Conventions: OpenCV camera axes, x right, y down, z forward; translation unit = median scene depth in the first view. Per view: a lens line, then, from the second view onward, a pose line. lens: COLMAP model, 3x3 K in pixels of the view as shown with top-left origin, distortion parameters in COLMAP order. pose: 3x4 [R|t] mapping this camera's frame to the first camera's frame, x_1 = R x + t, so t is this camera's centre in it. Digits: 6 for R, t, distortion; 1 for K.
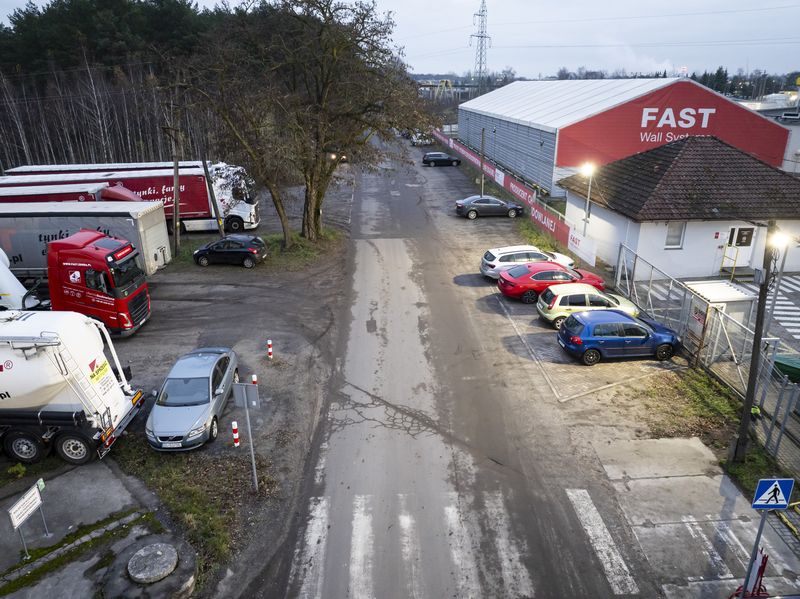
lens RADIAL K [[563.3, 0, 400.0], [0, 563.3, 299.5], [0, 0, 1]] dist [-0.033647, -0.000470]
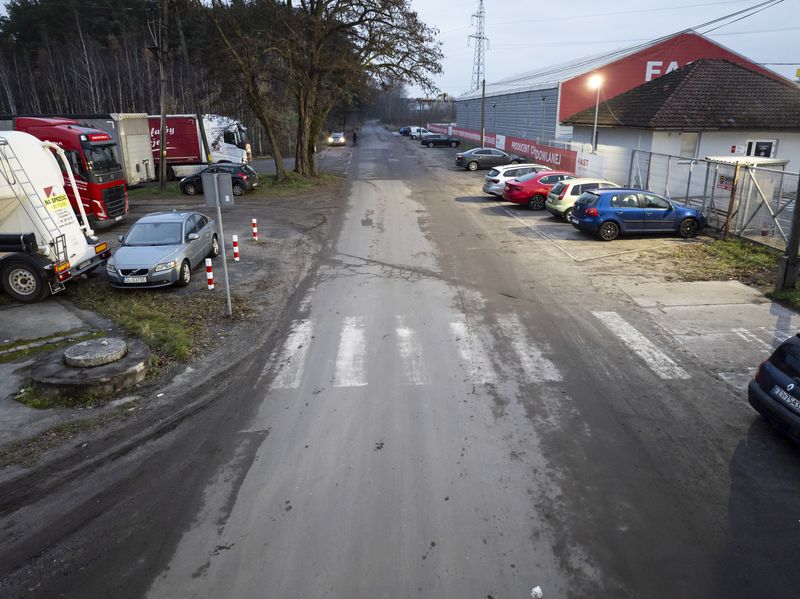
lens RADIAL K [[563.3, 0, 400.0], [0, 563.3, 299.5], [0, 0, 1]] dist [-0.033647, -0.000470]
pose [[0.999997, -0.000892, 0.002401, 0.001455], [0.000997, 0.999037, -0.043862, 0.287122], [-0.002360, 0.043864, 0.999035, 0.114356]]
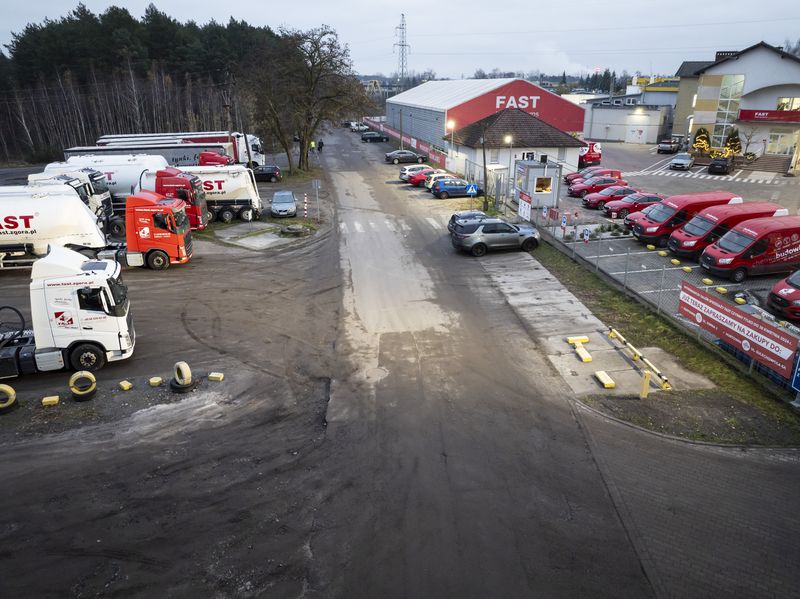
lens RADIAL K [[563.3, 0, 400.0], [0, 563.3, 299.5], [0, 0, 1]] dist [-0.033647, -0.000470]
pose [[0.992823, -0.042459, 0.111804, -0.147215], [0.042581, 0.999092, 0.001294, 0.605295], [-0.111757, 0.003476, 0.993729, -1.528423]]
